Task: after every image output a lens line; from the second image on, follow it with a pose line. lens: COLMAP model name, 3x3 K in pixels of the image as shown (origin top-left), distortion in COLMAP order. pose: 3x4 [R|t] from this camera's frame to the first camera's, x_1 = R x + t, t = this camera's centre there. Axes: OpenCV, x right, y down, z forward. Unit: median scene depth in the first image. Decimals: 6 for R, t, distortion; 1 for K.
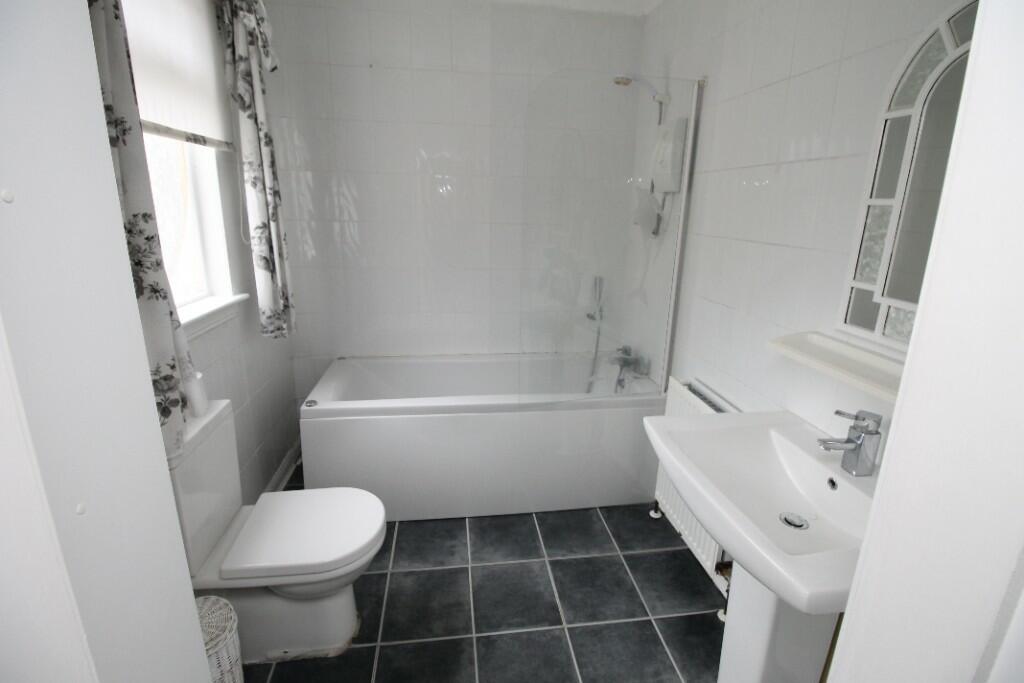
lens RADIAL K [[475.9, 0, 512.7], [0, 475.9, 329.8], [0, 0, 1]] dist [-0.001007, -0.013563]
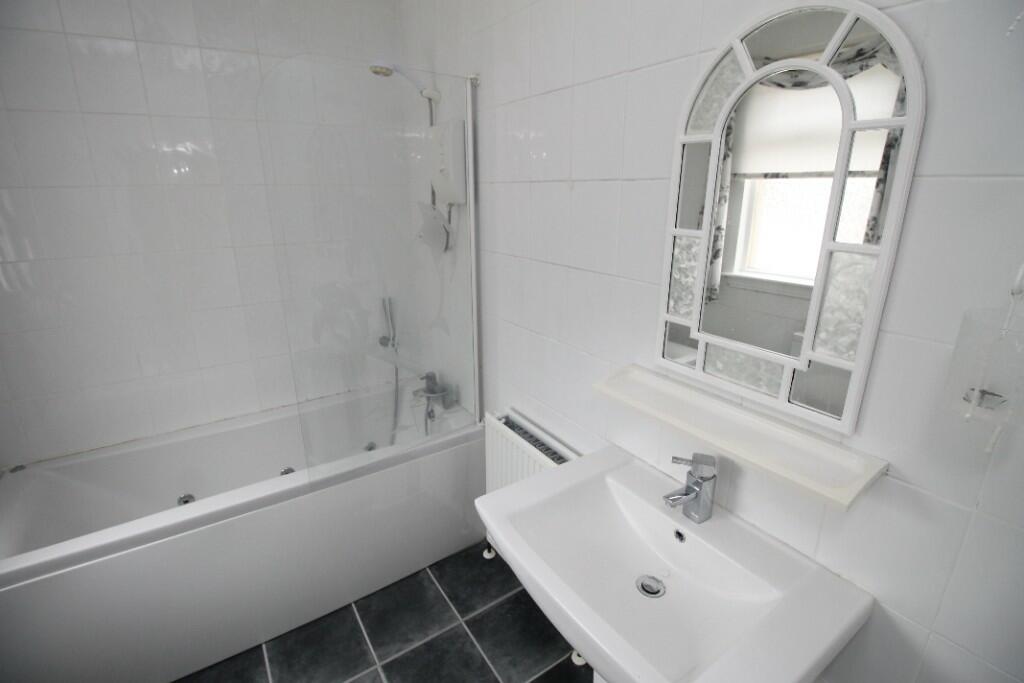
lens RADIAL K [[475.9, 0, 512.7], [0, 475.9, 329.8], [0, 0, 1]] dist [-0.001007, -0.013563]
pose [[0.898652, -0.150067, 0.412194, 0.029058], [0.135935, 0.988675, 0.063585, -0.103915], [-0.417068, -0.001110, 0.908875, 0.159886]]
